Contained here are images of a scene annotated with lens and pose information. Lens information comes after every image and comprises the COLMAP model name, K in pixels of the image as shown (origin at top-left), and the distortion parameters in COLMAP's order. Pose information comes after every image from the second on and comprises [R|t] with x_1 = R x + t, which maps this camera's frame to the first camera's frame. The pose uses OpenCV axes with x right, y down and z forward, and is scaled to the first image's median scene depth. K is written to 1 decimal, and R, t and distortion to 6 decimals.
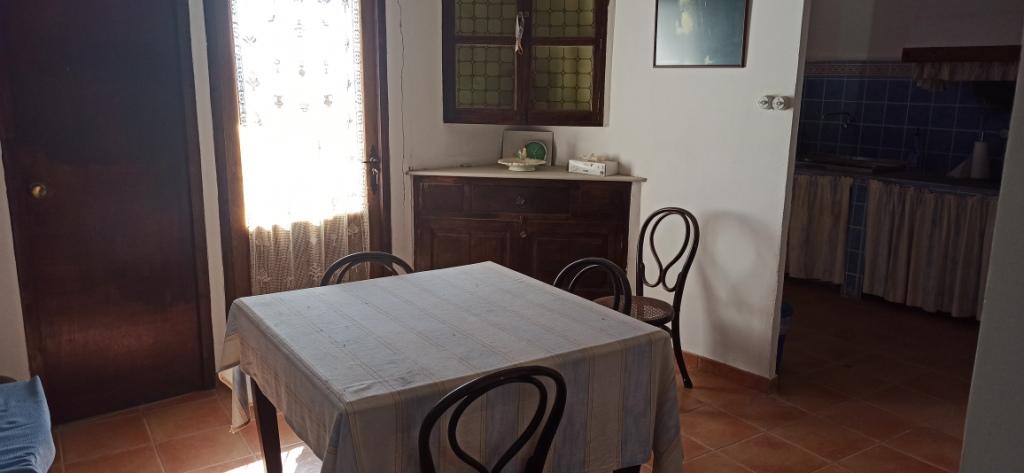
lens RADIAL K [[754.8, 0, 516.5], [0, 754.8, 233.7], [0, 0, 1]] dist [0.056134, -0.063701]
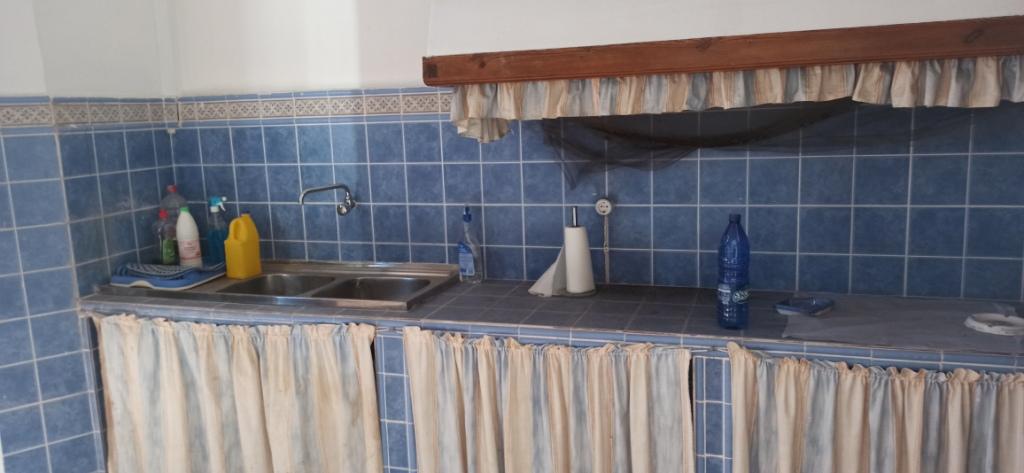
lens RADIAL K [[754.8, 0, 516.5], [0, 754.8, 233.7], [0, 0, 1]] dist [0.056134, -0.063701]
pose [[0.818644, -0.134108, 0.558425, 0.262995], [0.164339, 0.986396, -0.004033, -0.117225], [-0.550287, 0.095072, 0.829546, 0.559559]]
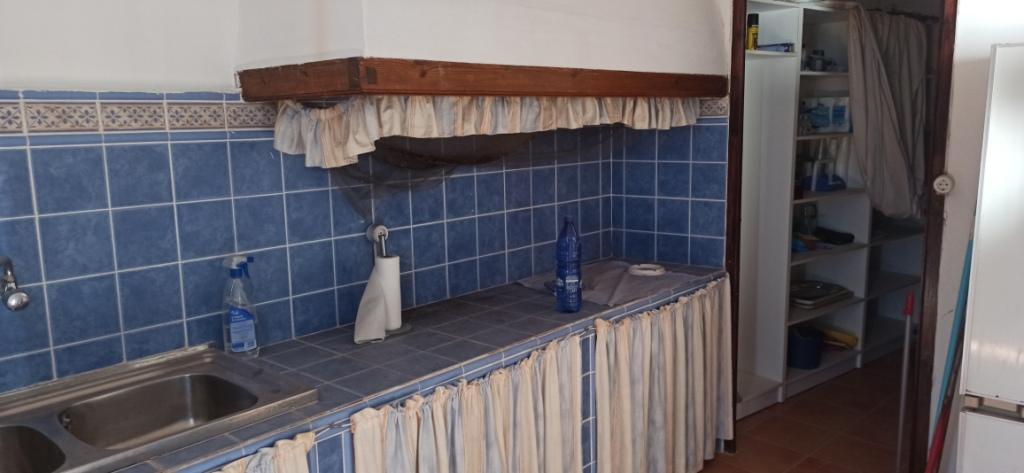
lens RADIAL K [[754.8, 0, 516.5], [0, 754.8, 233.7], [0, 0, 1]] dist [0.056134, -0.063701]
pose [[-0.206925, -0.159314, 0.965298, 0.113965], [0.218289, 0.954263, 0.204286, -0.212209], [-0.953694, 0.252986, -0.162685, 0.973656]]
